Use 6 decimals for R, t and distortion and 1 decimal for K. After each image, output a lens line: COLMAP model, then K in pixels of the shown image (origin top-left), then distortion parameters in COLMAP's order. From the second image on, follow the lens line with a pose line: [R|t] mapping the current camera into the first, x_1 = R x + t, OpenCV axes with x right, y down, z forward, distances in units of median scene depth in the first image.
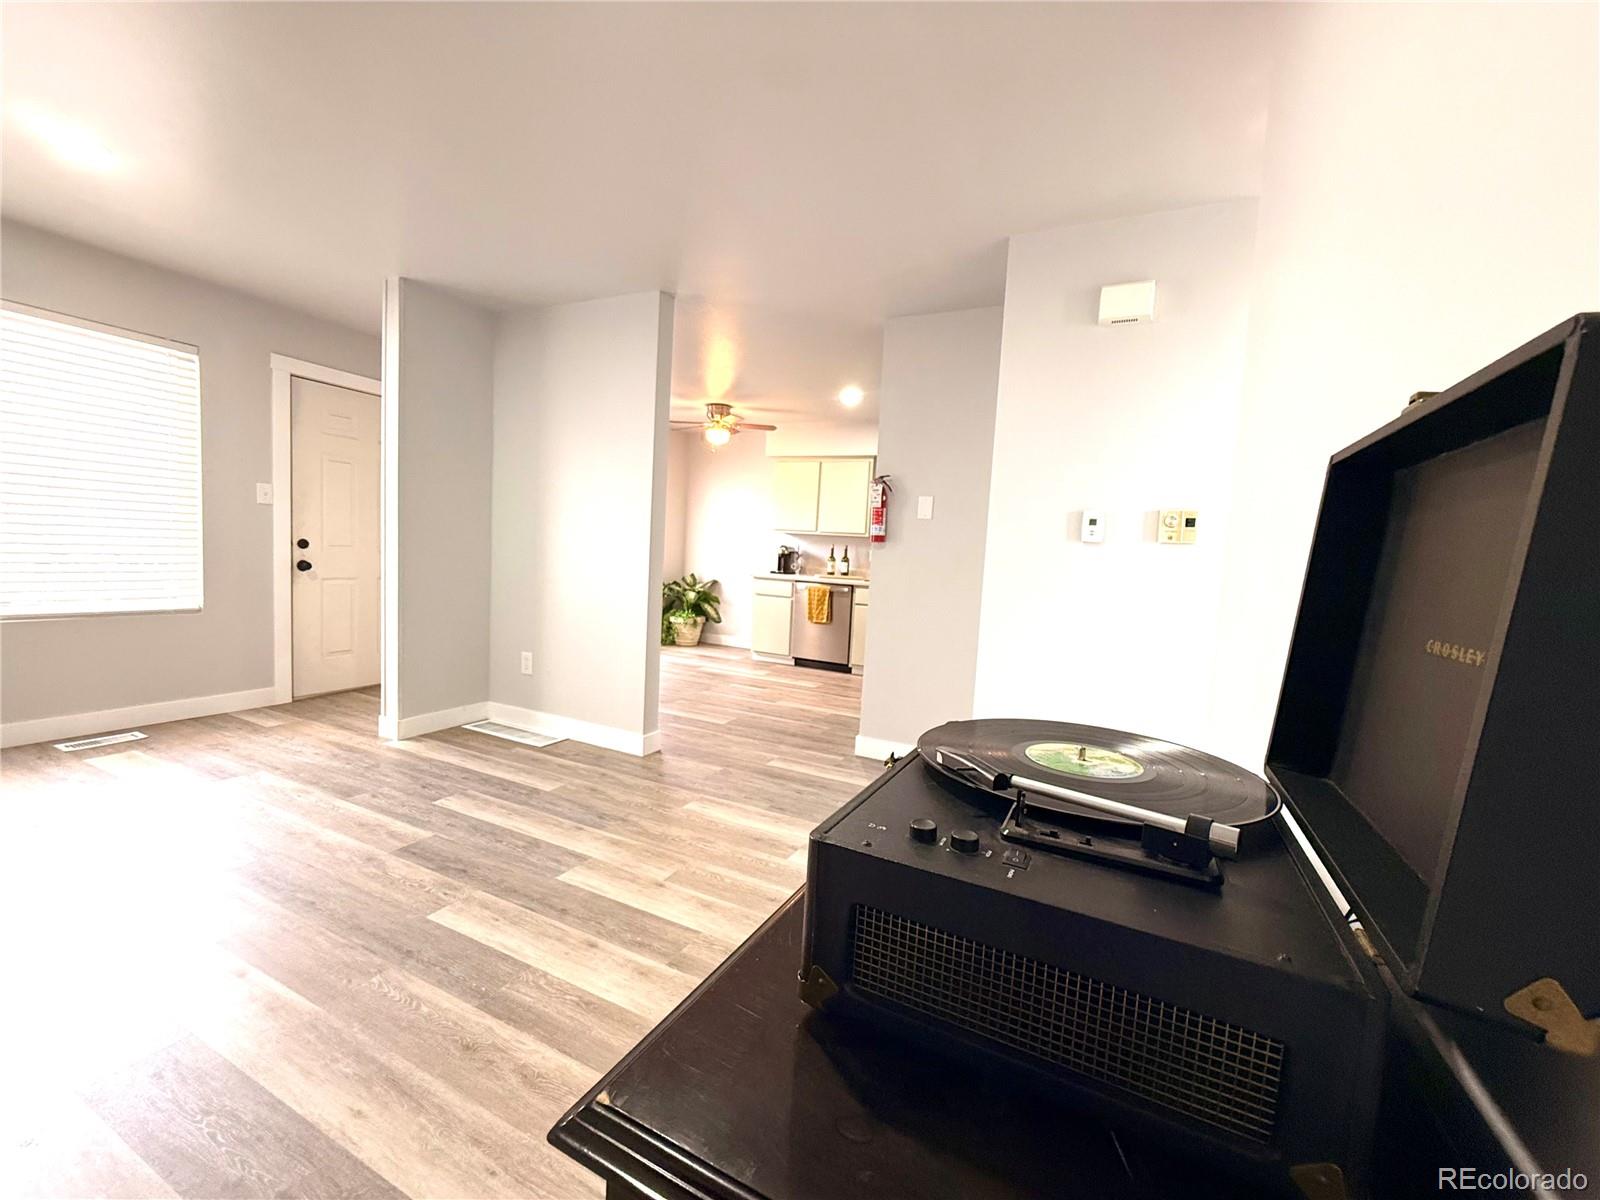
lens RADIAL K [[645.2, 0, 805.0], [0, 645.2, 599.6], [0, 0, 1]] dist [0.000862, -0.000143]
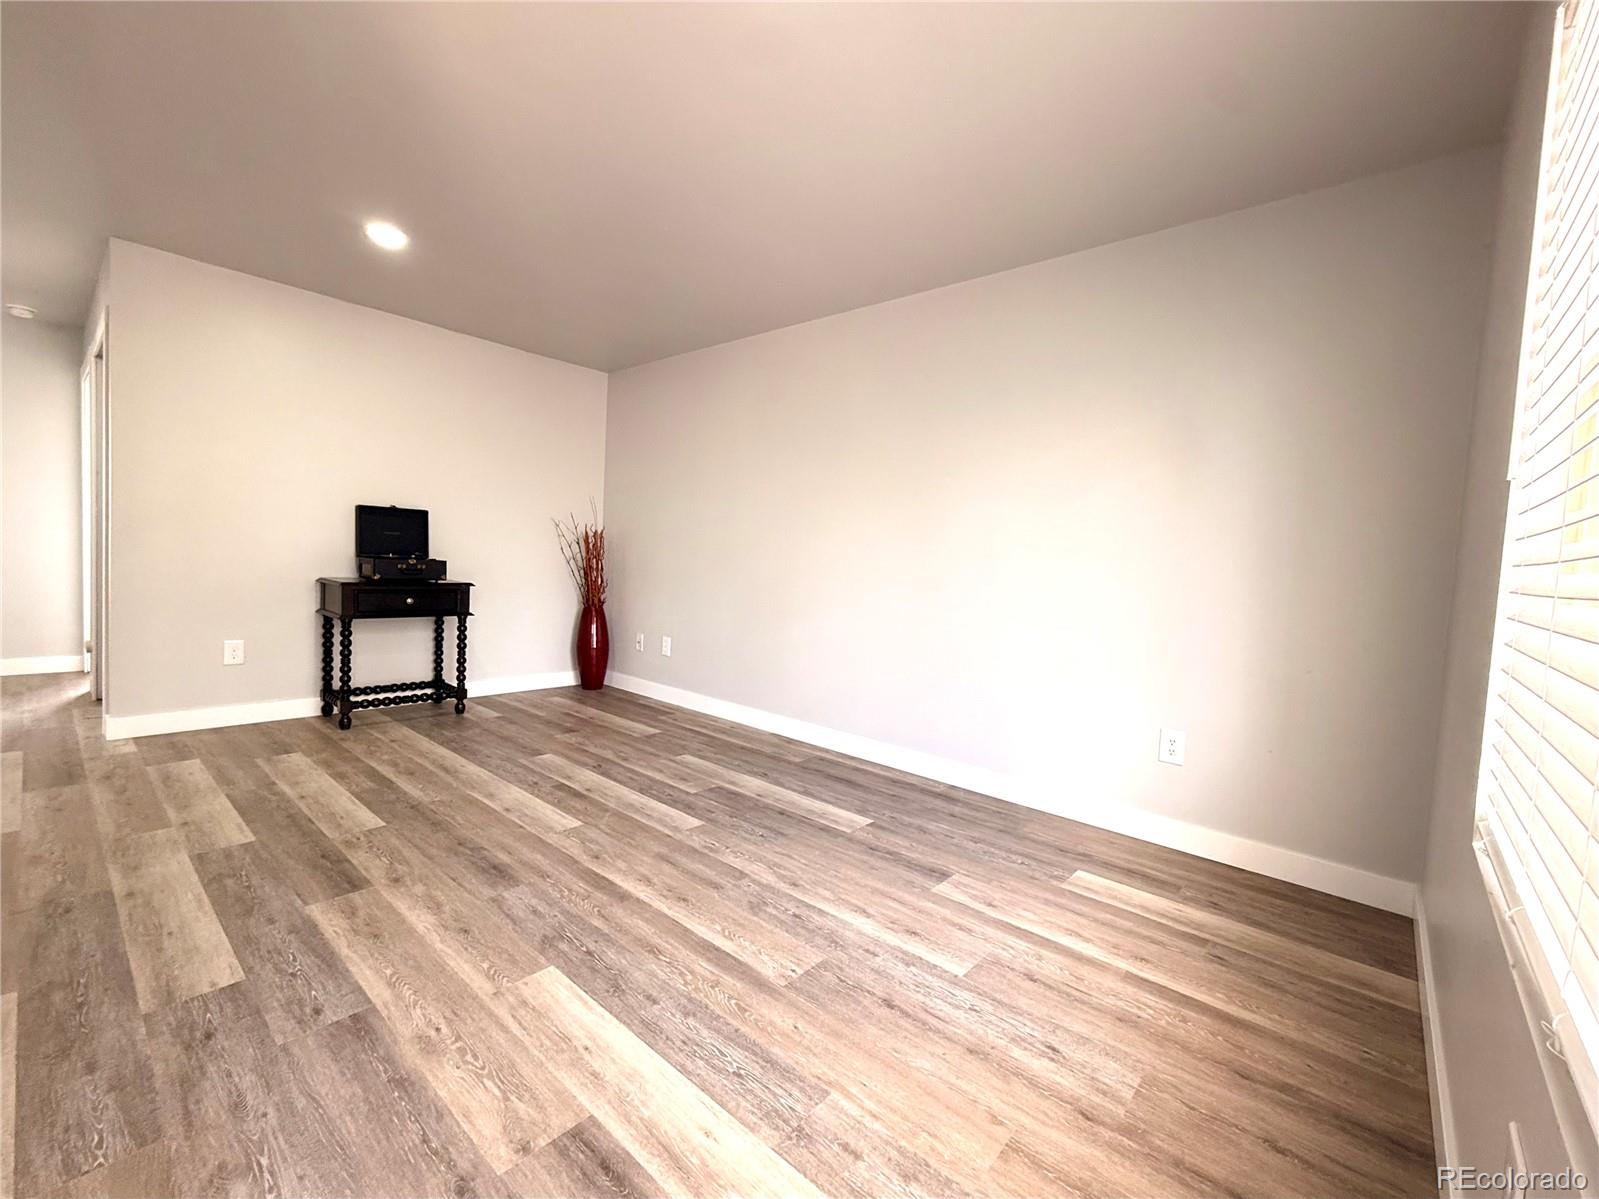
lens RADIAL K [[660.7, 0, 804.2], [0, 660.7, 635.1], [0, 0, 1]] dist [0.002007, 0.000023]
pose [[-0.960428, -0.132986, 0.244732, -0.964150], [-0.084050, 0.976072, 0.200547, -0.116524], [-0.265546, 0.172041, -0.948624, 1.144755]]
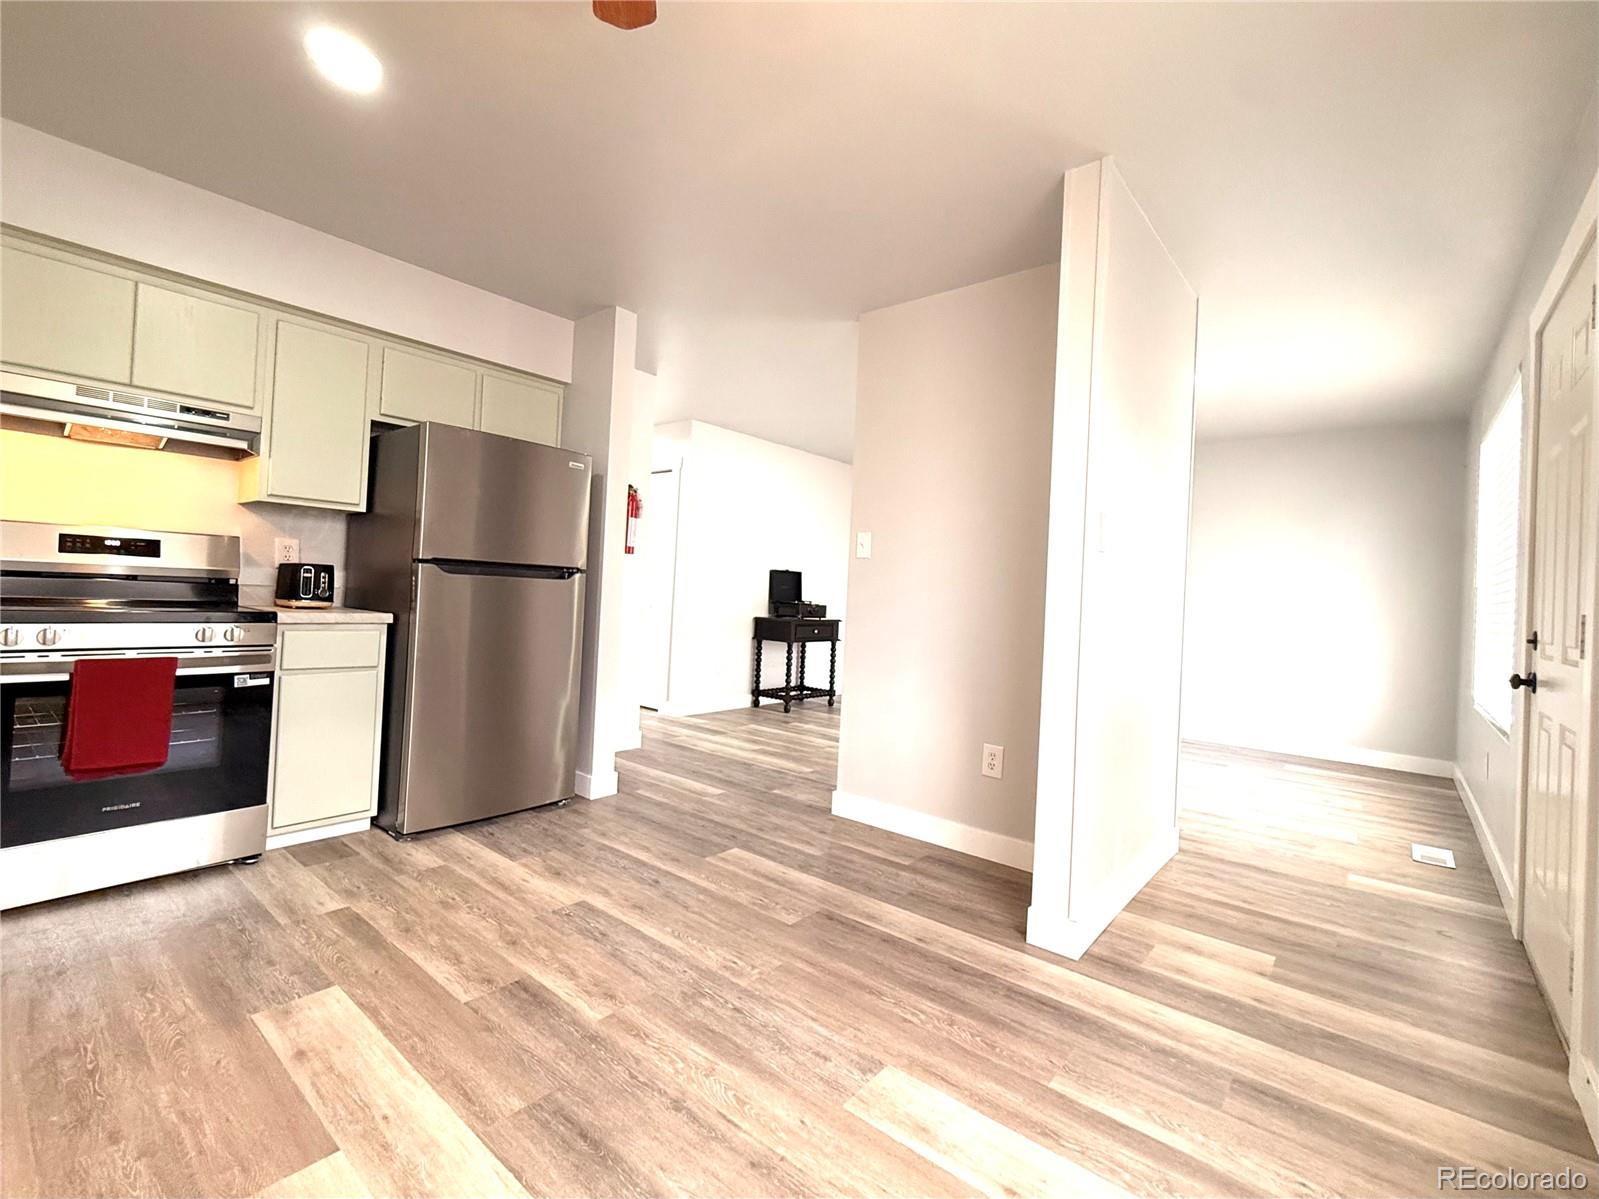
lens RADIAL K [[707.0, 0, 817.5], [0, 707.0, 582.9], [0, 0, 1]] dist [0.001994, -0.000260]
pose [[-0.968381, -0.099841, 0.228627, -0.431212], [-0.085276, 0.993698, 0.072748, -0.156580], [-0.234449, 0.050952, -0.970792, 2.100244]]
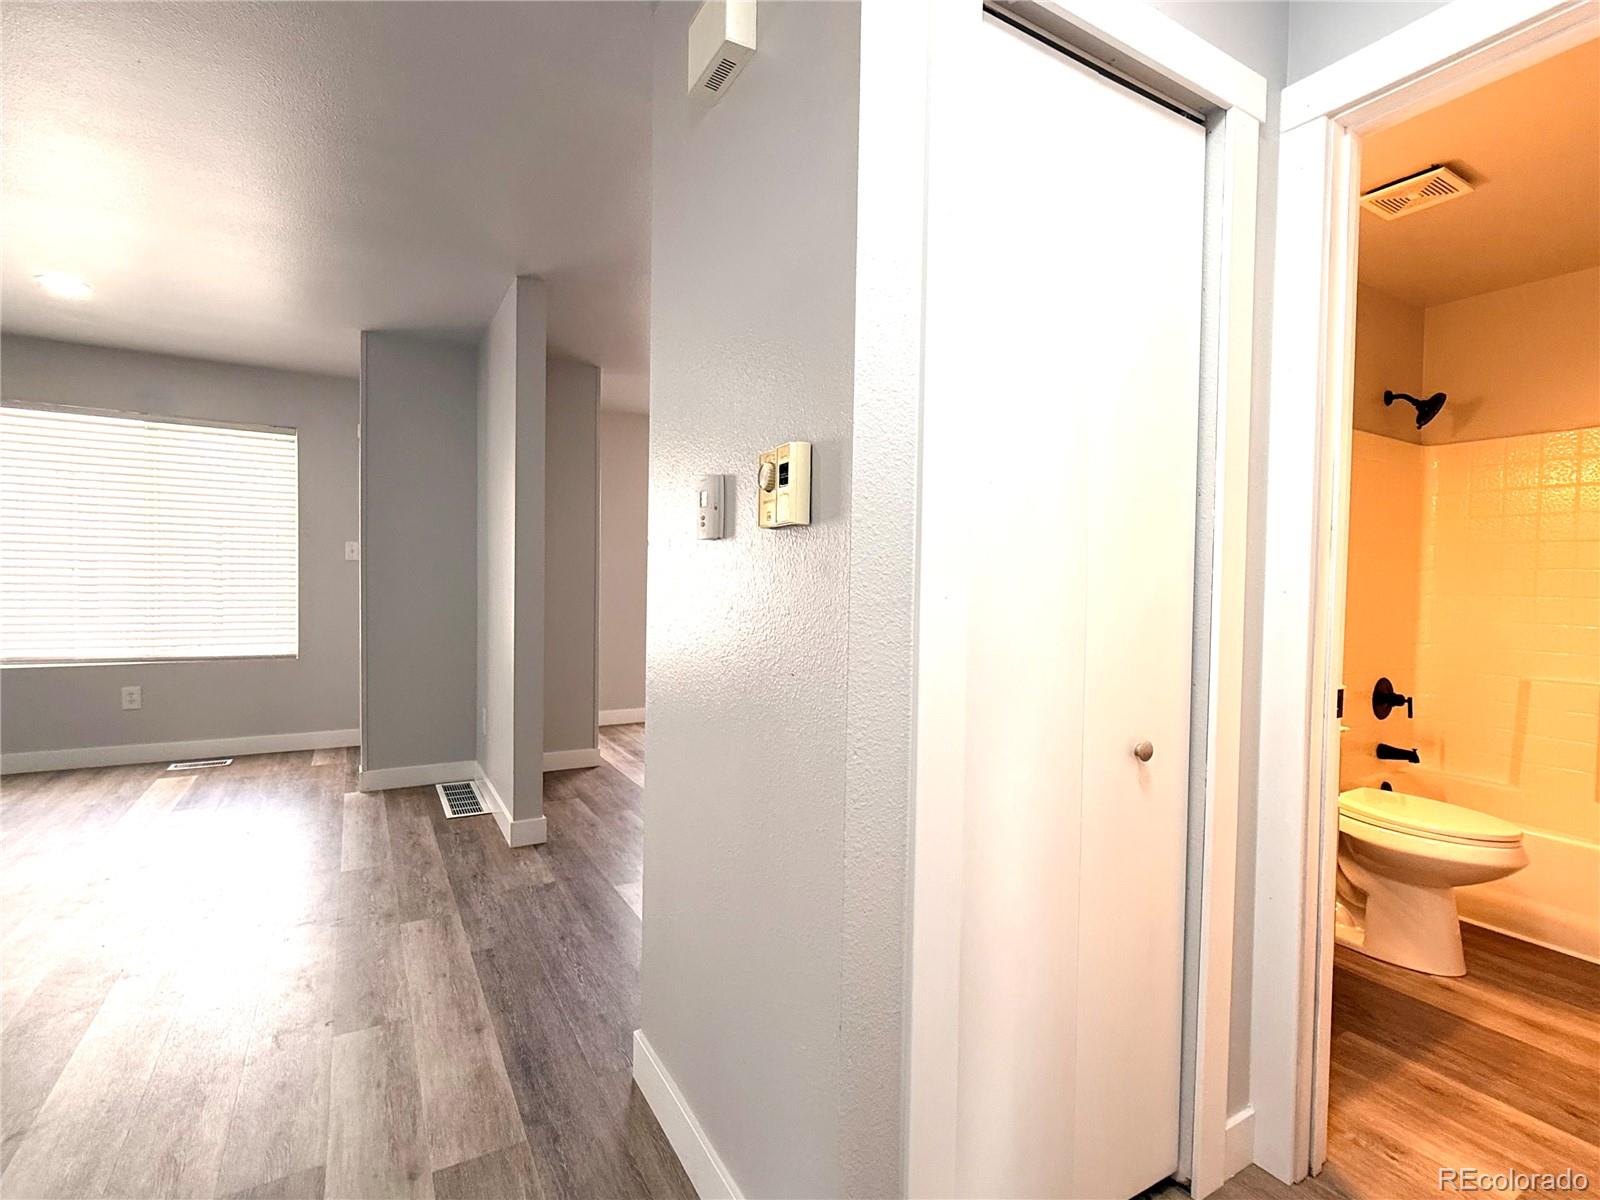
lens RADIAL K [[754.8, 0, 800.0], [0, 754.8, 600.0], [0, 0, 1]] dist [0.010550, 0.000197]
pose [[0.828505, -0.025495, -0.559400, 0.612623], [-0.015785, 0.997503, -0.068841, -0.004229], [0.559758, 0.065865, 0.826034, 0.431323]]
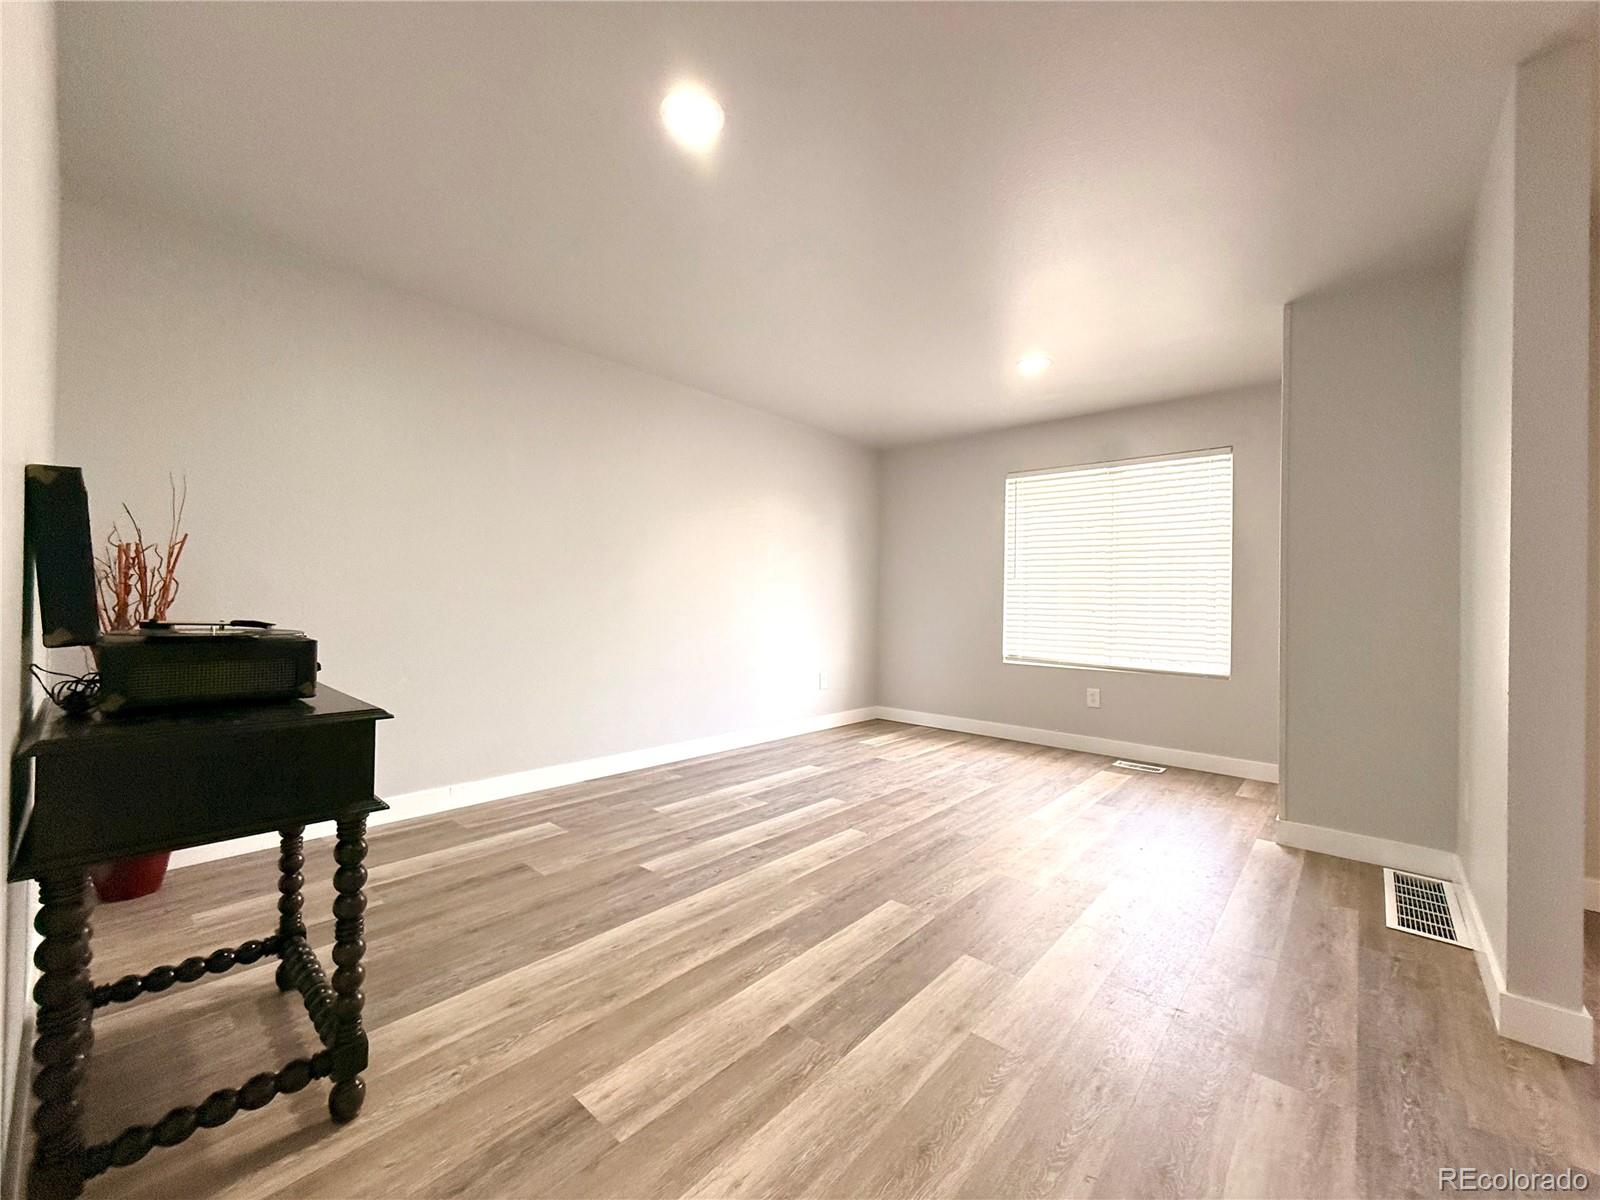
lens RADIAL K [[642.3, 0, 797.0], [0, 642.3, 599.9], [0, 0, 1]] dist [0.000342, 0.000120]
pose [[-0.270702, -0.062808, -0.960612, 0.370536], [-0.105981, 0.993748, -0.035109, 0.001678], [0.956812, 0.092302, -0.275666, 0.652686]]
